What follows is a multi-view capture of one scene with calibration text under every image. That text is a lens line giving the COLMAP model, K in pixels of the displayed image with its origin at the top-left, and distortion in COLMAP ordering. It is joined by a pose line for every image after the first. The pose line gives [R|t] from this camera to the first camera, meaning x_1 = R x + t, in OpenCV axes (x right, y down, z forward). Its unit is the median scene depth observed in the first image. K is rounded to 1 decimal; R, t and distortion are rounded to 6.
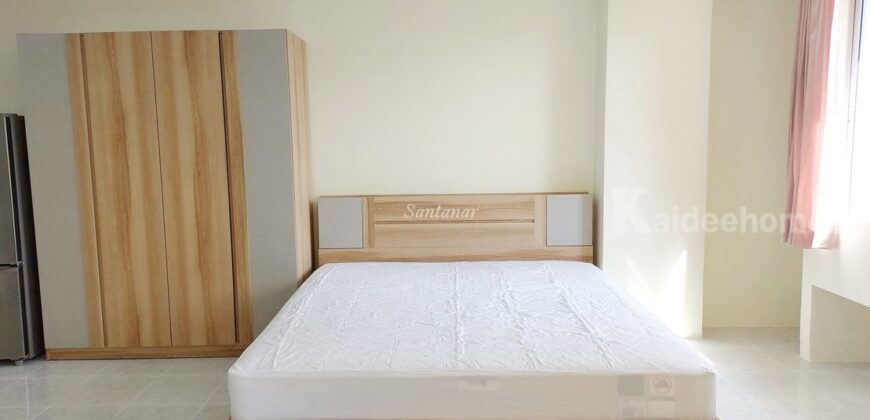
lens RADIAL K [[627.2, 0, 414.1], [0, 627.2, 203.6], [0, 0, 1]] dist [0.069102, -0.078918]
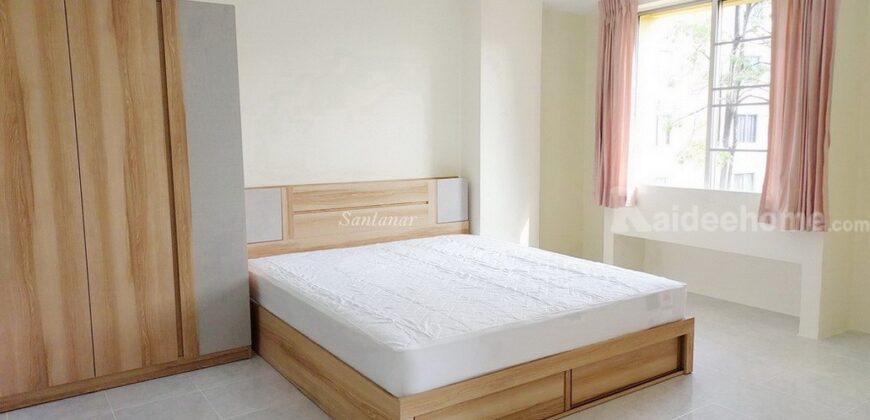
lens RADIAL K [[627.2, 0, 414.1], [0, 627.2, 203.6], [0, 0, 1]] dist [0.069102, -0.078918]
pose [[0.812115, -0.052166, 0.581161, -0.523959], [0.052946, 0.998475, 0.015639, 0.011376], [-0.581091, 0.018069, 0.813638, 0.094991]]
